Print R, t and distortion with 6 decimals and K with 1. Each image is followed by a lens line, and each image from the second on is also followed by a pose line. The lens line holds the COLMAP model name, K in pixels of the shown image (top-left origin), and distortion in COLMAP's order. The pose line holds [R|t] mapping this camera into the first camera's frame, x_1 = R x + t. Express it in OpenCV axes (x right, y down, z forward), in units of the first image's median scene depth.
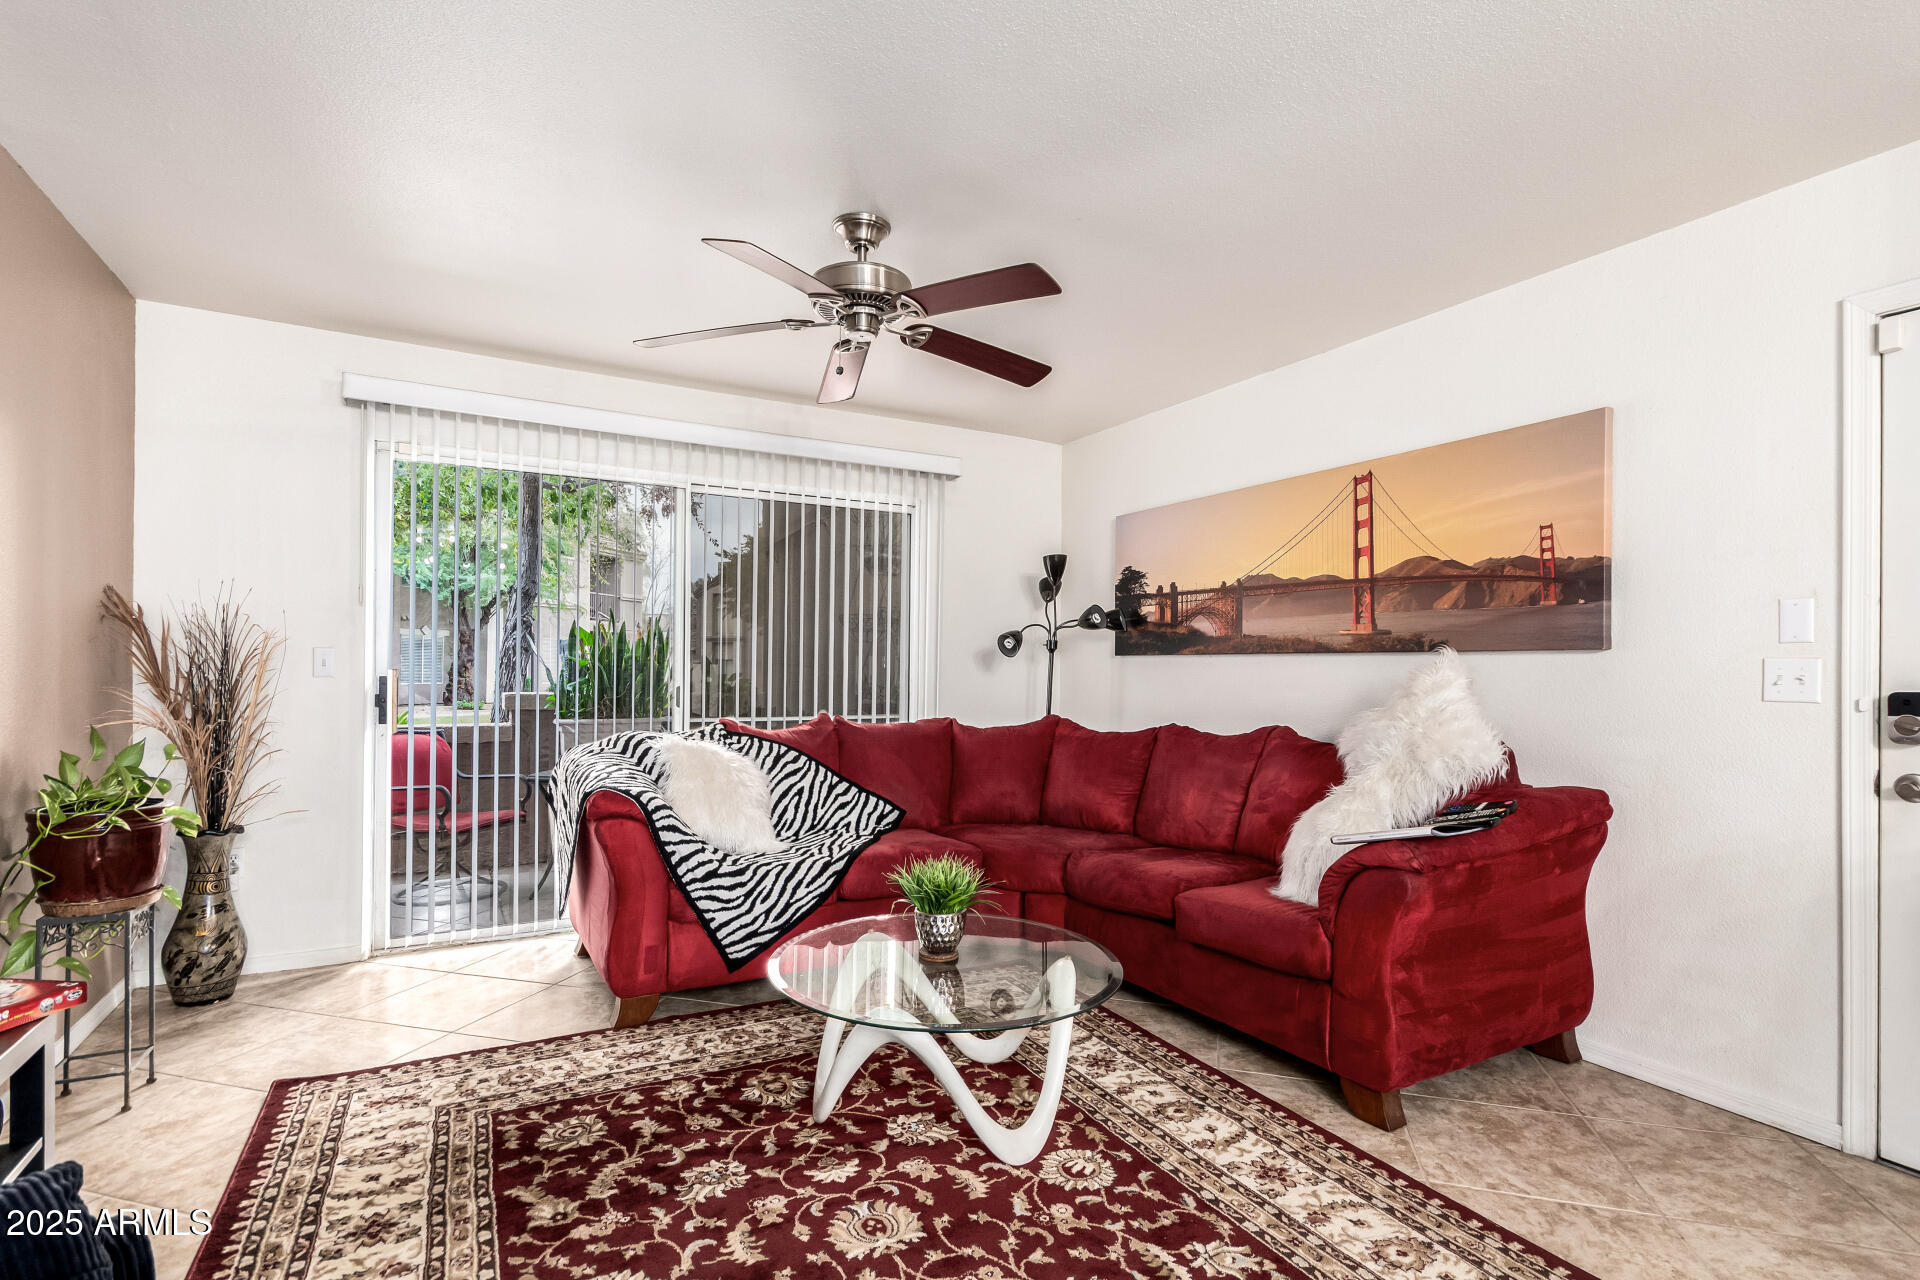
lens RADIAL K [[900.6, 0, 936.2], [0, 900.6, 663.0], [0, 0, 1]] dist [0.003062, 0.000350]
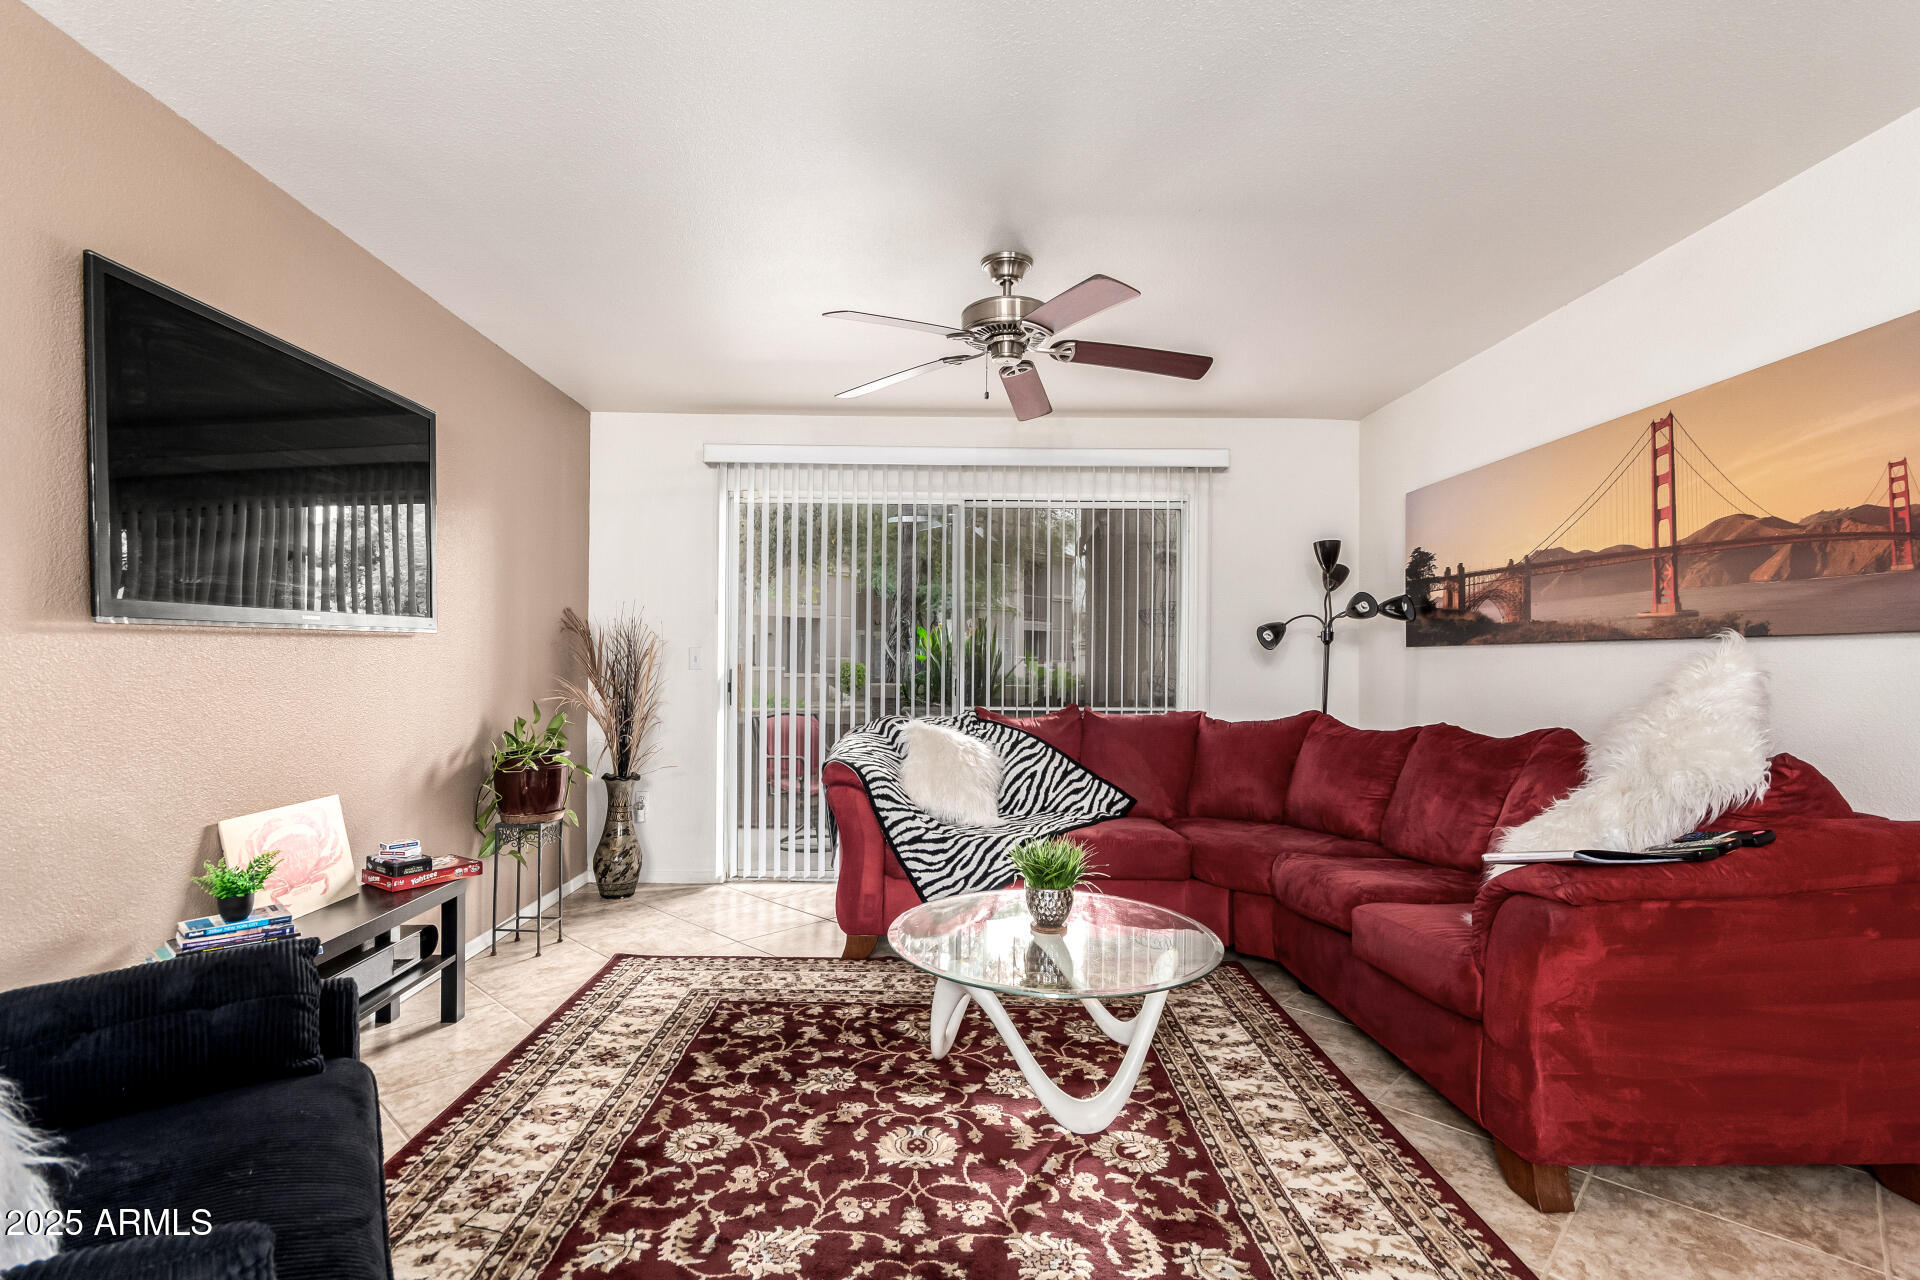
lens RADIAL K [[883.3, 0, 958.2], [0, 883.3, 647.1], [0, 0, 1]] dist [0.000652, 0.000568]
pose [[0.883980, -0.011837, -0.467375, 0.341353], [0.005591, 0.999876, -0.014748, 0.003887], [0.467491, 0.010424, 0.883936, 0.014390]]
